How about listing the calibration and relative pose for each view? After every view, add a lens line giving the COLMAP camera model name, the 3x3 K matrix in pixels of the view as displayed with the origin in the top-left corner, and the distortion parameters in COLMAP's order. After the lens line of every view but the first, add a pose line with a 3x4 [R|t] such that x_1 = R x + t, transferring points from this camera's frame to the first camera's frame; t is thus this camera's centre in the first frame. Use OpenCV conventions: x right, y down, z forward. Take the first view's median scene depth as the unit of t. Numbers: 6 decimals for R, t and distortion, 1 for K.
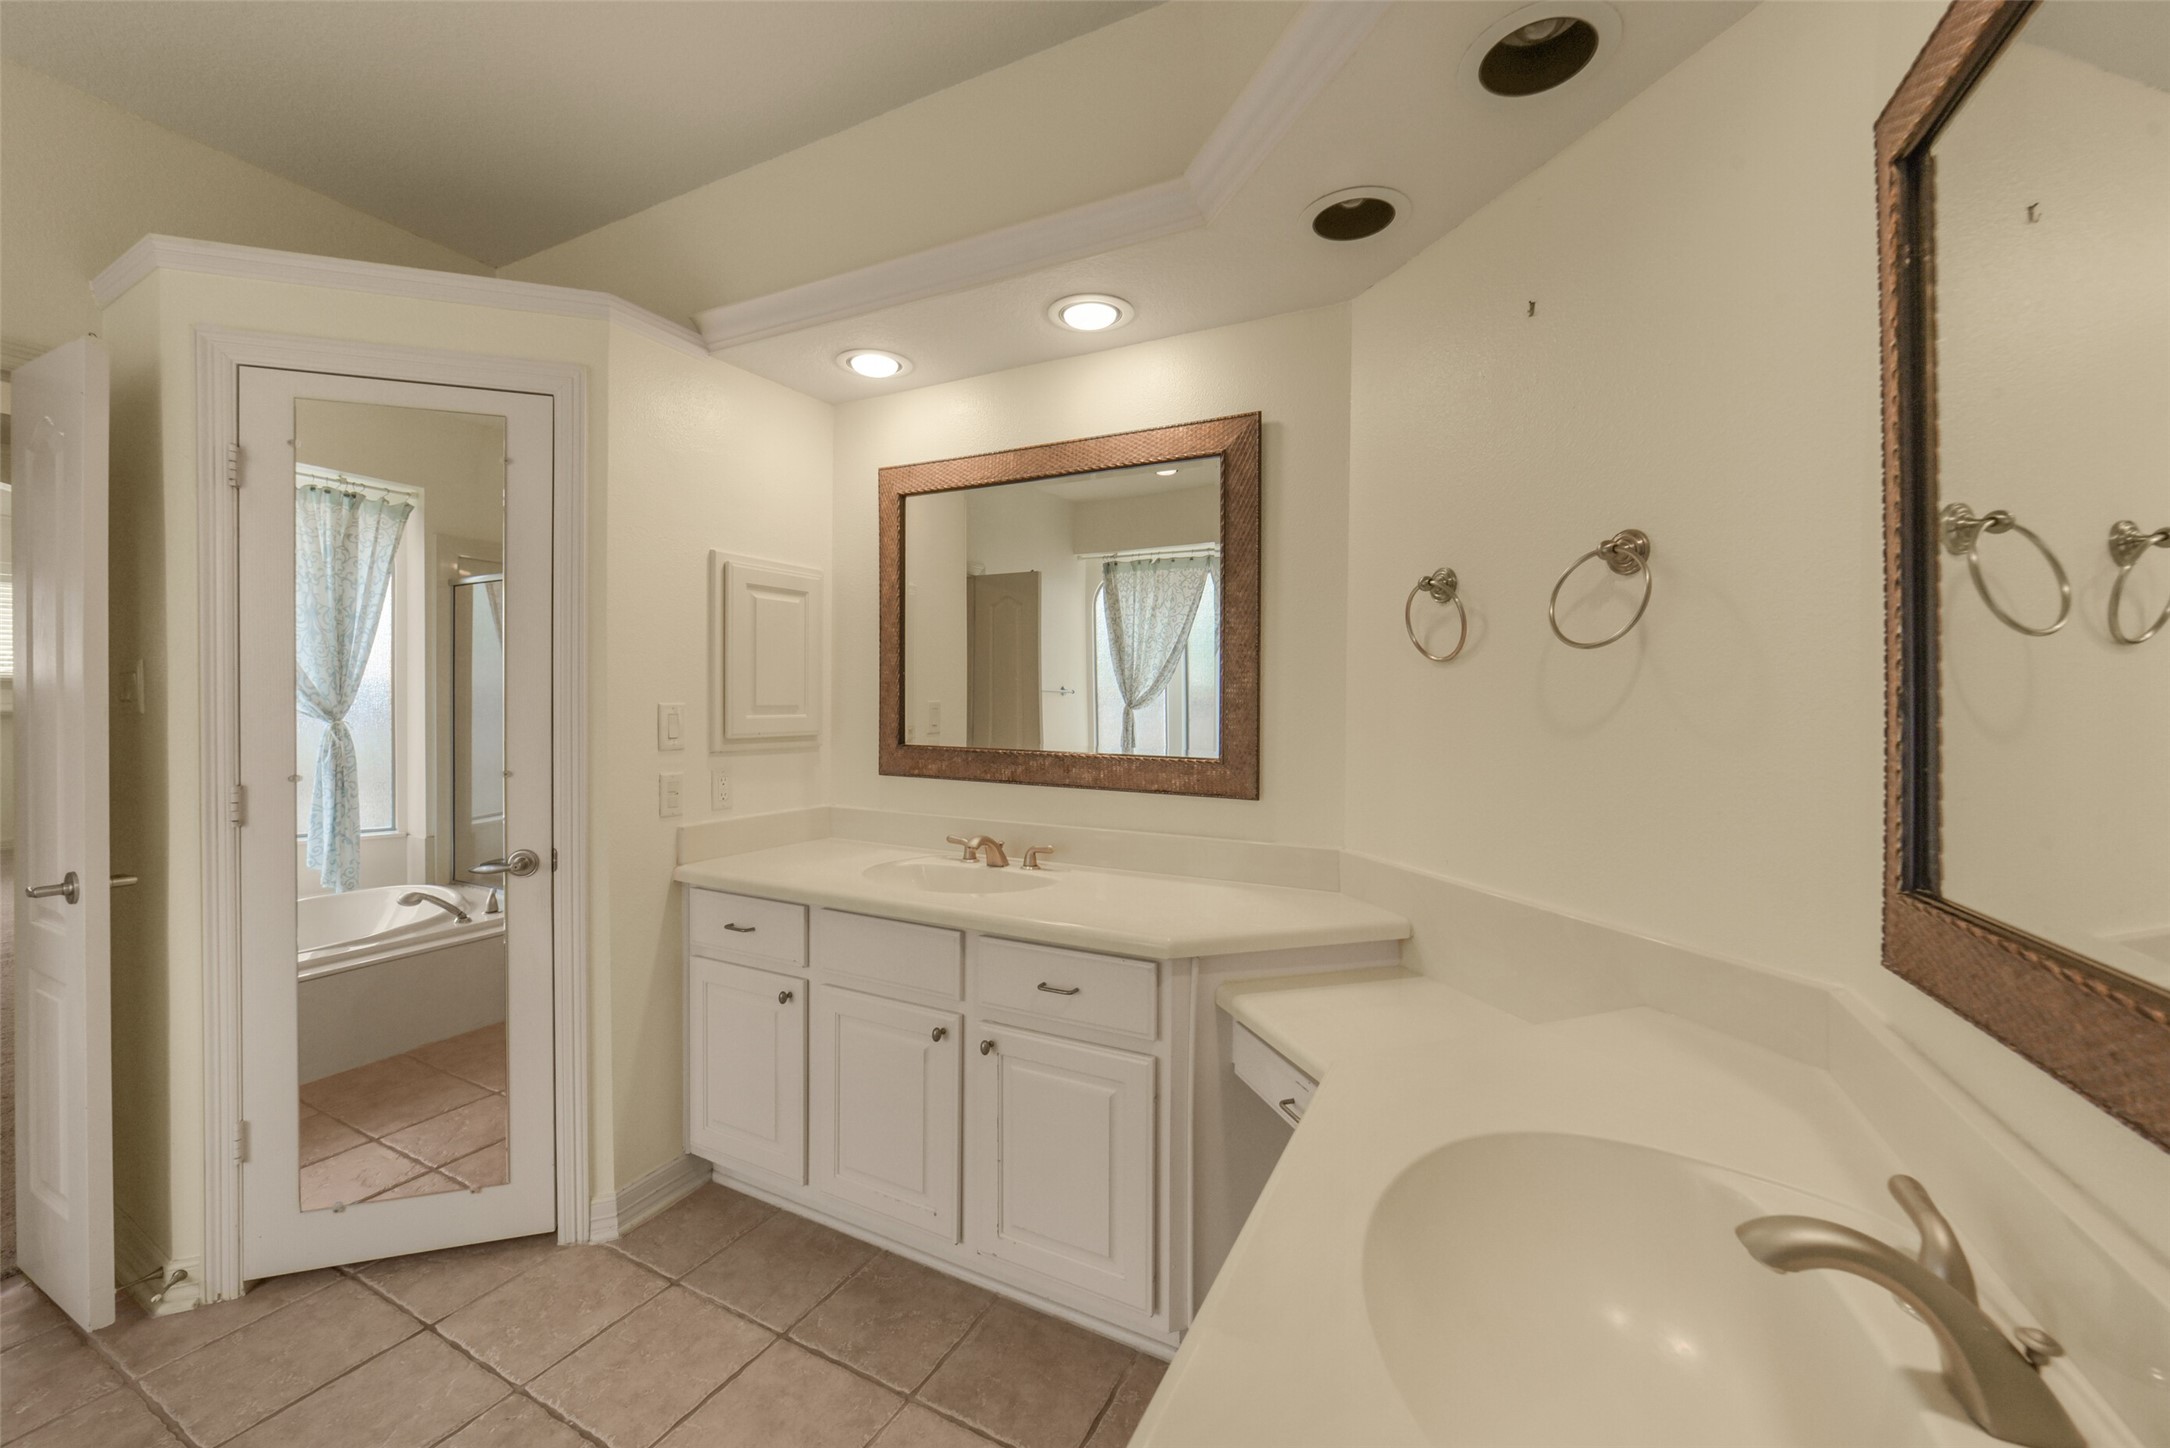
lens RADIAL K [[839.4, 0, 1083.1], [0, 839.4, 709.6], [0, 0, 1]] dist [-0.026897, 0.009233]
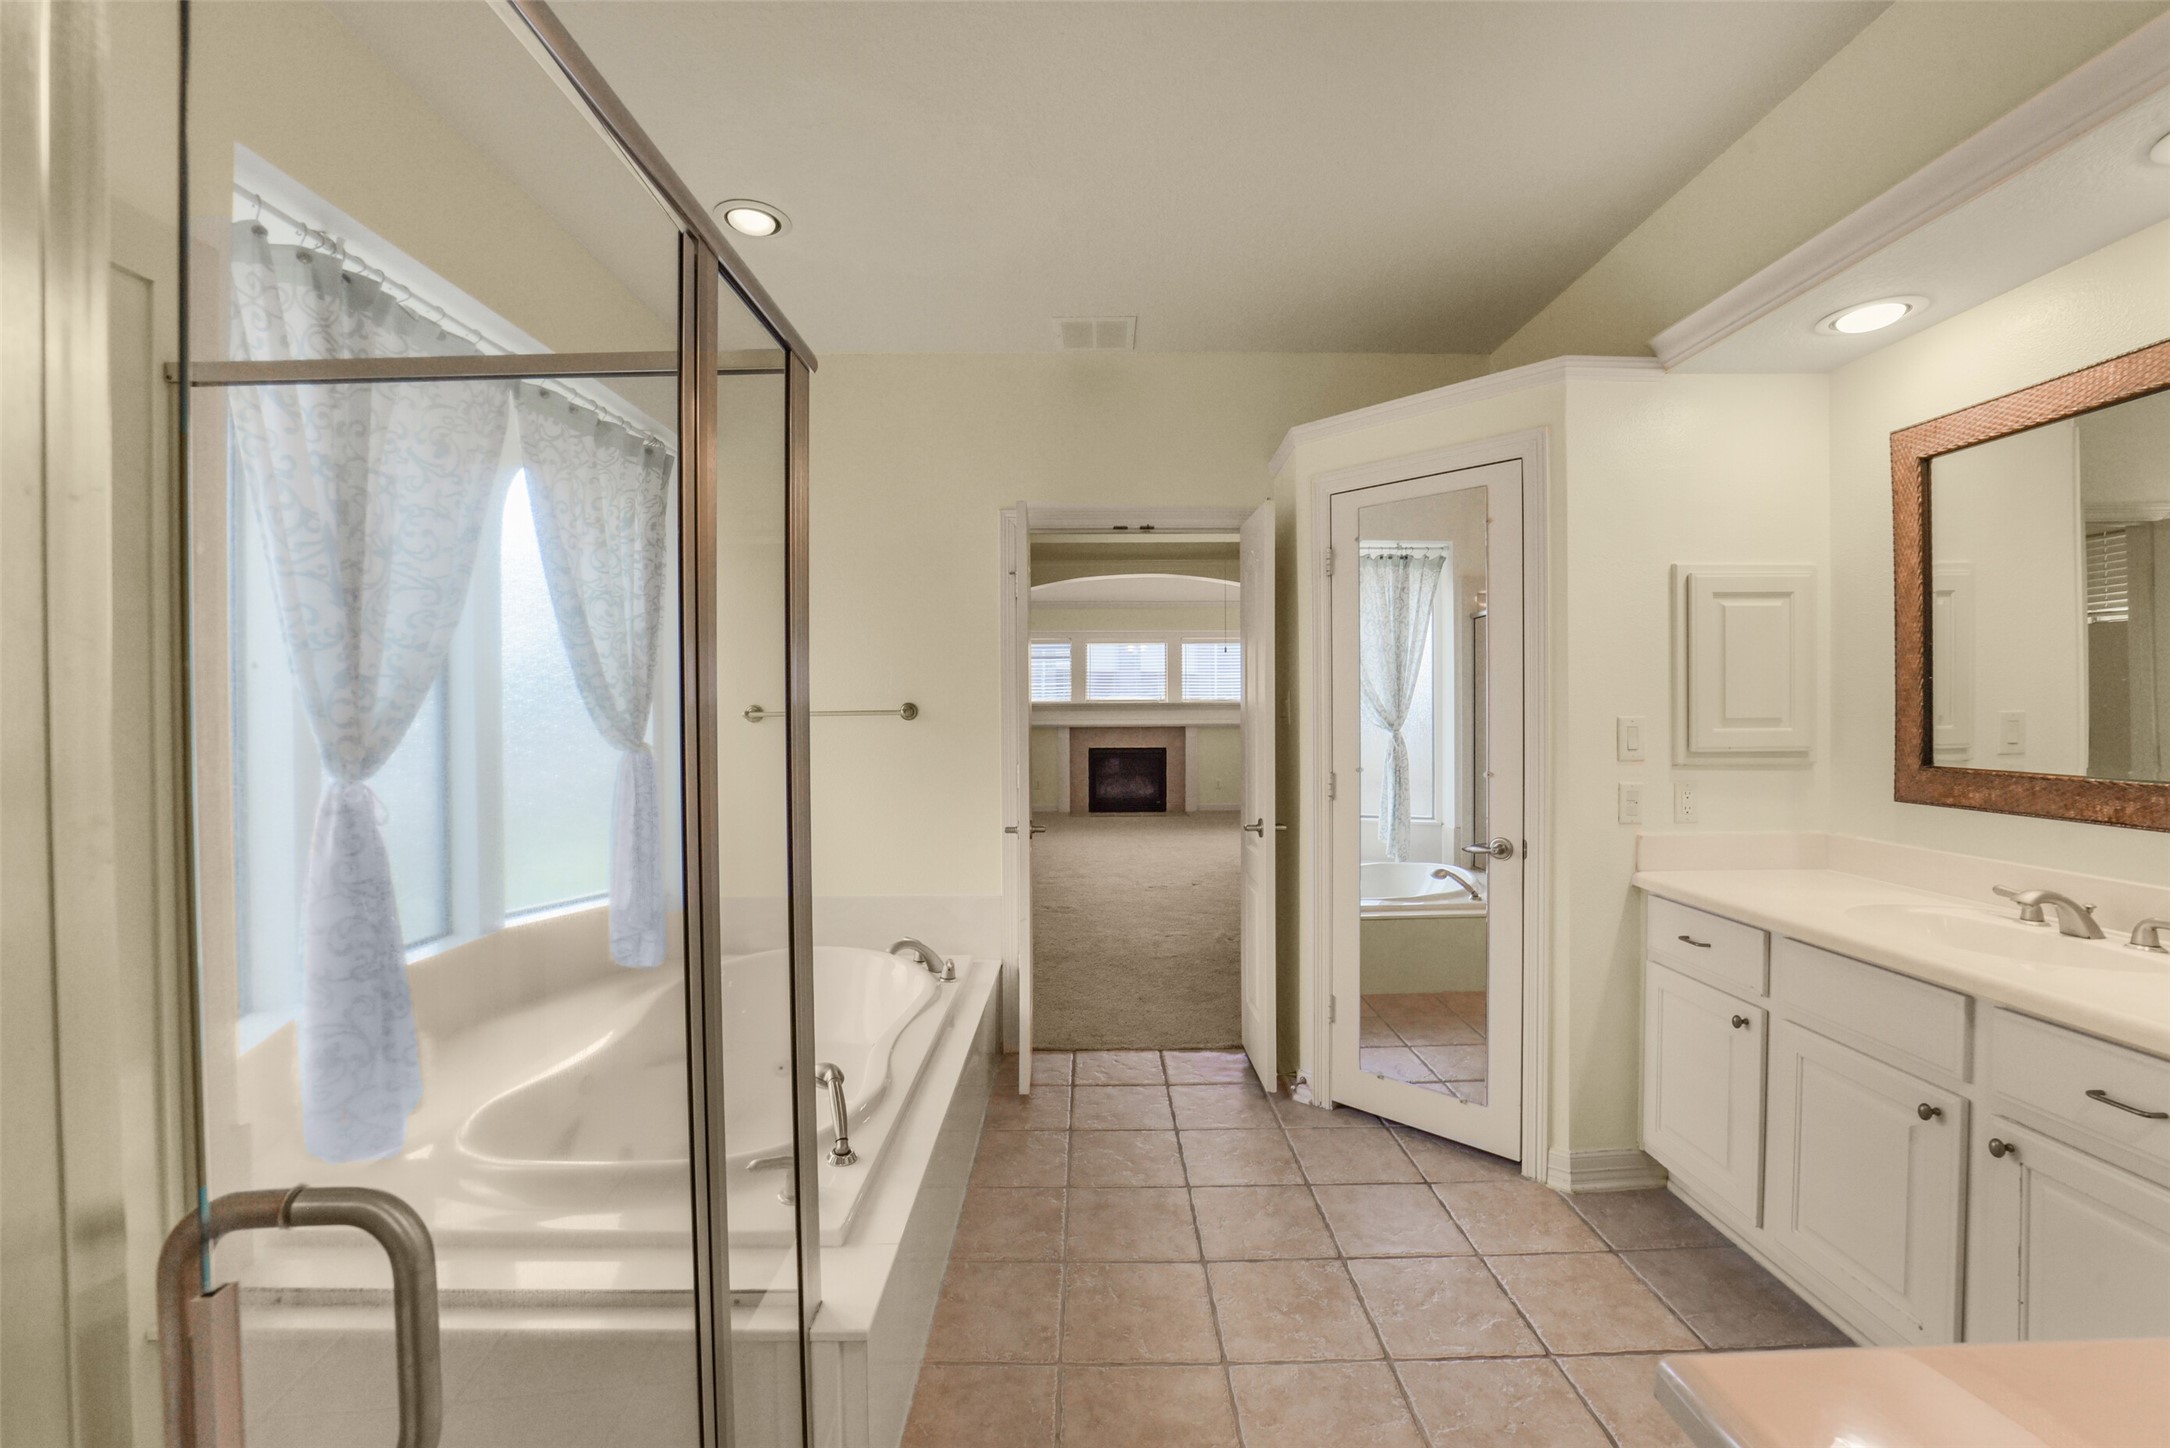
lens RADIAL K [[880.4, 0, 1085.0], [0, 880.4, 724.0], [0, 0, 1]] dist [-0.036051, 0.009247]
pose [[0.456145, 0.001441, -0.889904, 0.169214], [-0.000698, 0.999999, 0.001261, 0.001100], [0.889905, 0.000046, 0.456145, -0.114686]]
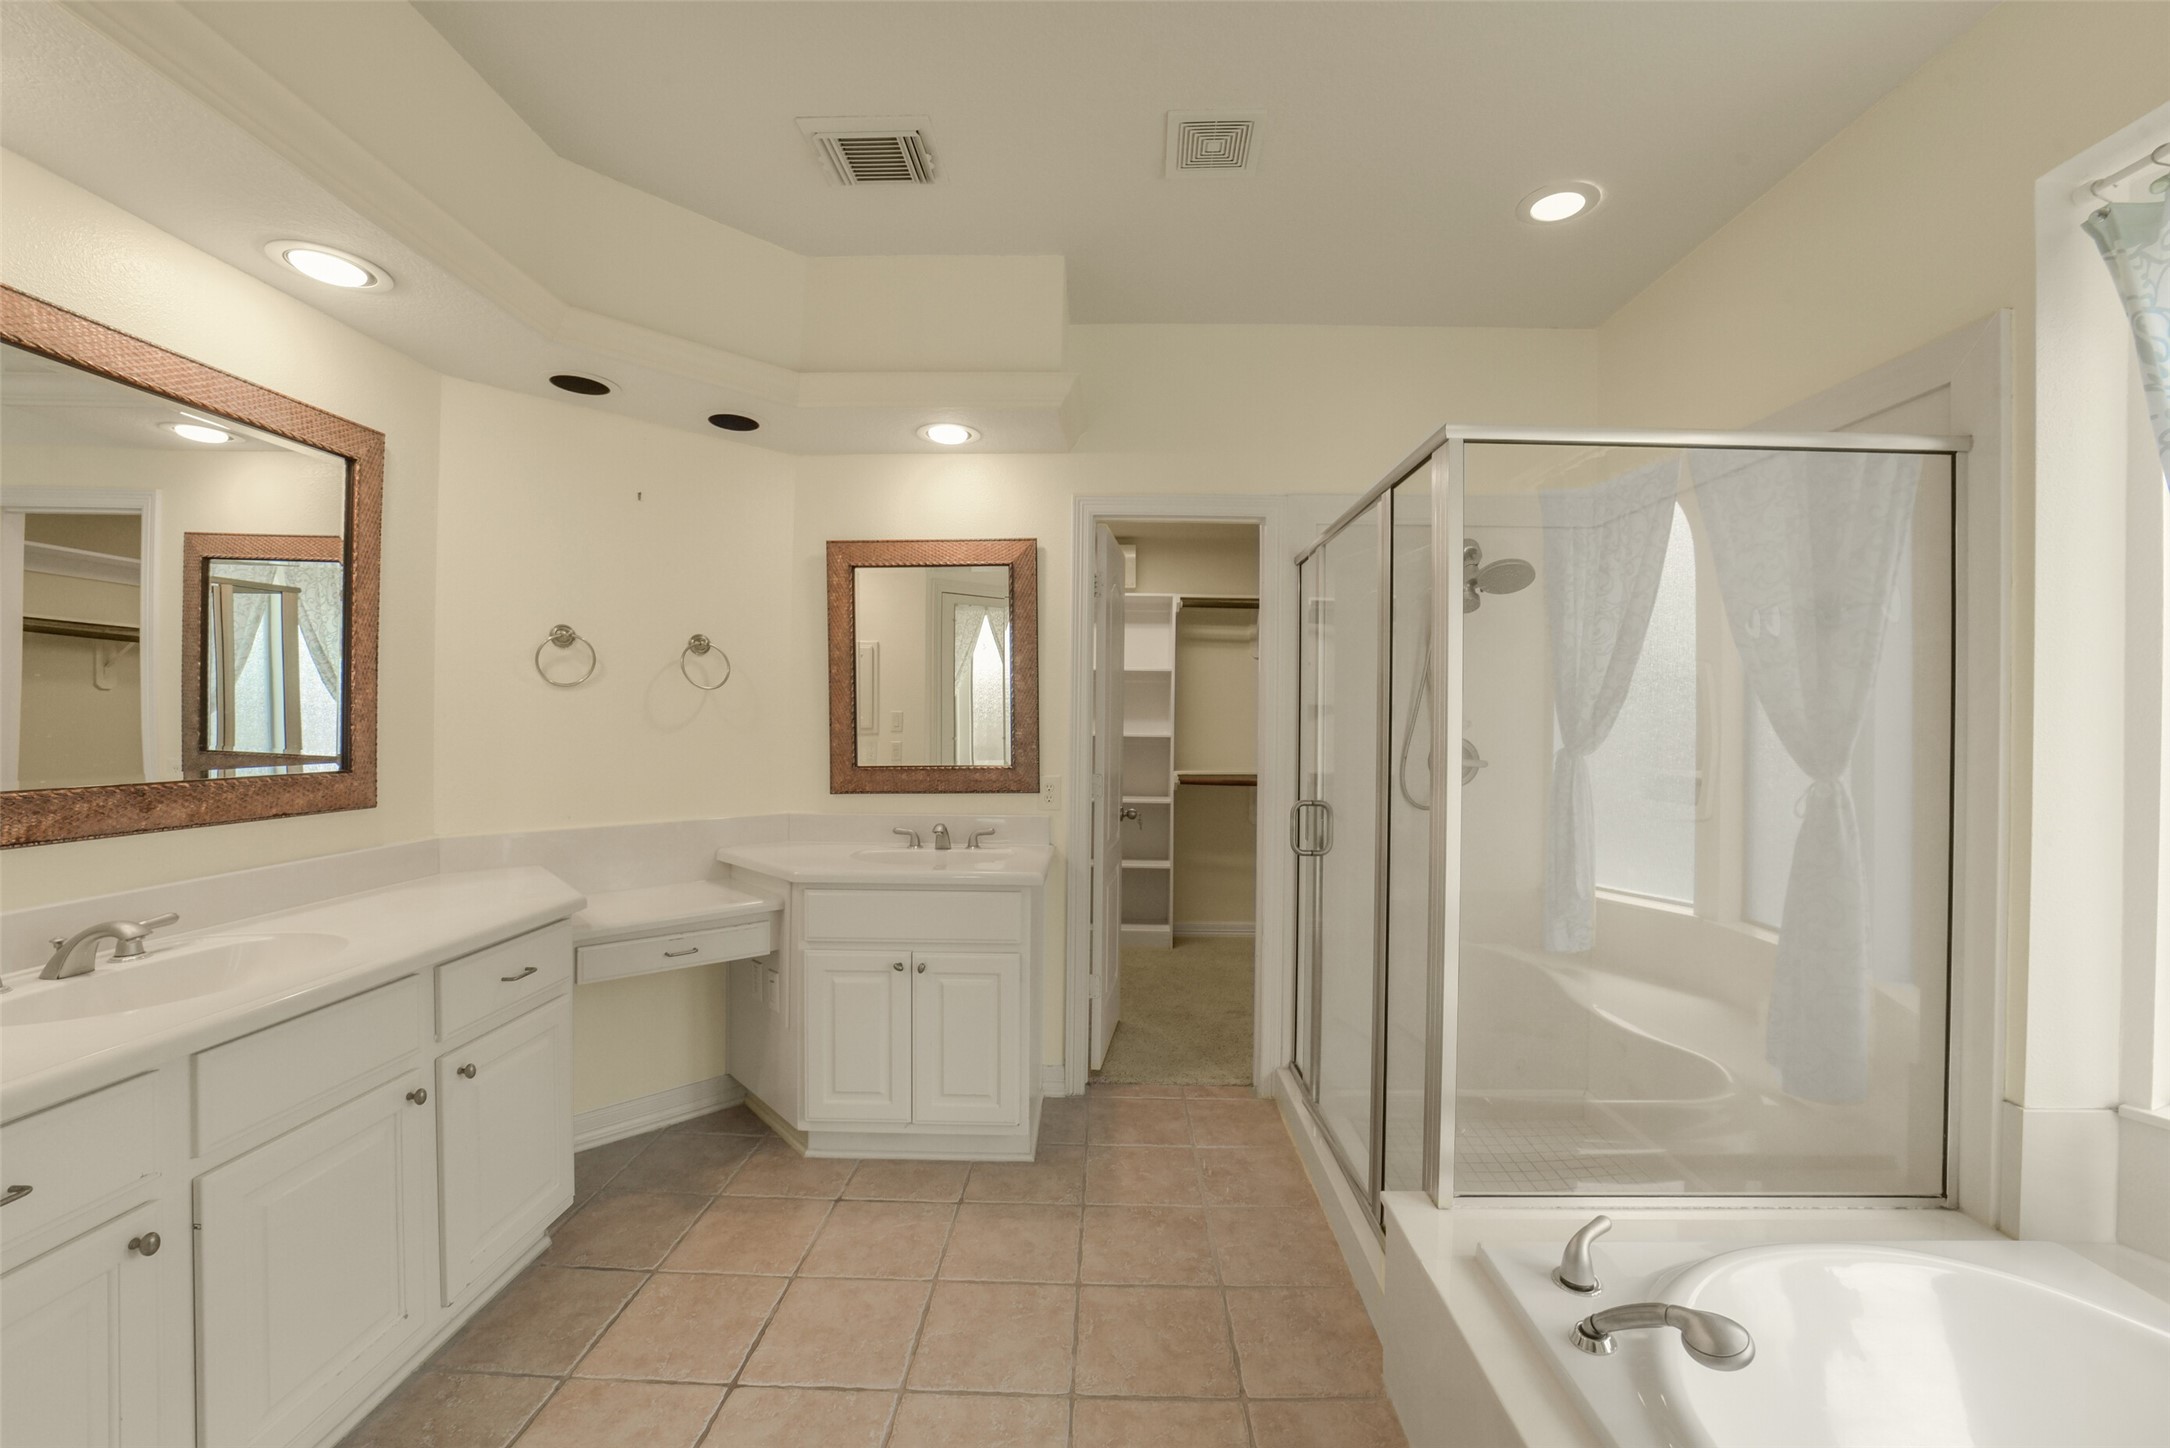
lens RADIAL K [[857.4, 0, 1081.4], [0, 857.4, 713.3], [0, 0, 1]] dist [-0.032269, 0.008495]
pose [[-0.427021, -0.006689, 0.904217, -1.076895], [-0.000045, 0.999973, 0.007376, -0.014891], [-0.904242, 0.003109, -0.427010, 0.640054]]
